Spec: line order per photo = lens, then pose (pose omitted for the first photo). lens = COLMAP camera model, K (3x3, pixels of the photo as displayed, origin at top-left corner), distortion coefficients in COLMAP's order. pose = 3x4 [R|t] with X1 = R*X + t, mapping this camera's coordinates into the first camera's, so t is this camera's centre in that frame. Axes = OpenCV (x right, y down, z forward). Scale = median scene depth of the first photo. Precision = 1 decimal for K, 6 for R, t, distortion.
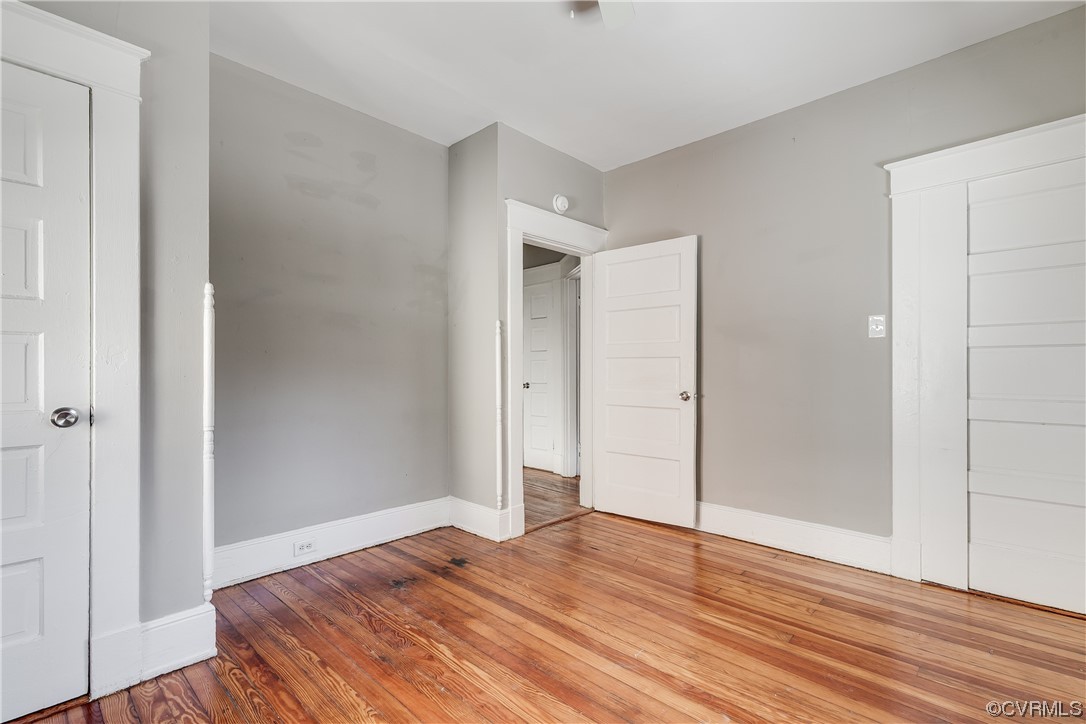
lens RADIAL K [[493.0, 0, 542.4], [0, 493.0, 366.3], [0, 0, 1]] dist [0.008091, -0.001360]
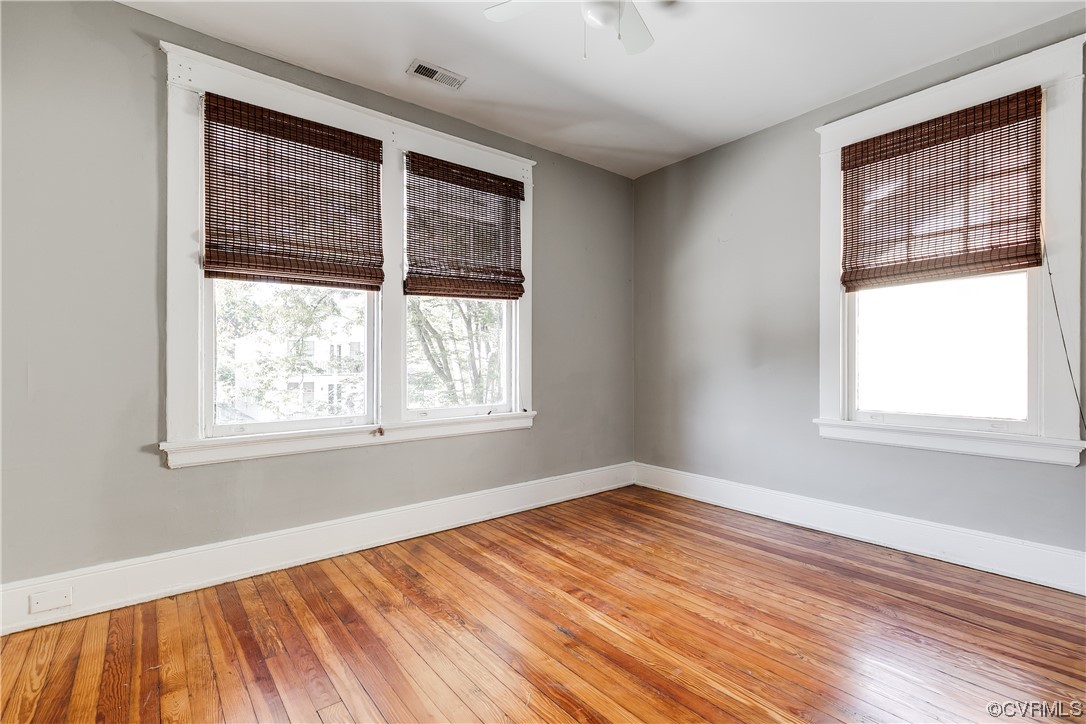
lens RADIAL K [[493.0, 0, 543.3], [0, 493.0, 363.0], [0, 0, 1]] dist [0.008091, -0.001360]
pose [[-0.989290, 0.001980, 0.145949, 0.064324], [0.001091, 0.999980, -0.006171, 0.020845], [-0.145959, -0.005945, -0.989273, 1.951357]]
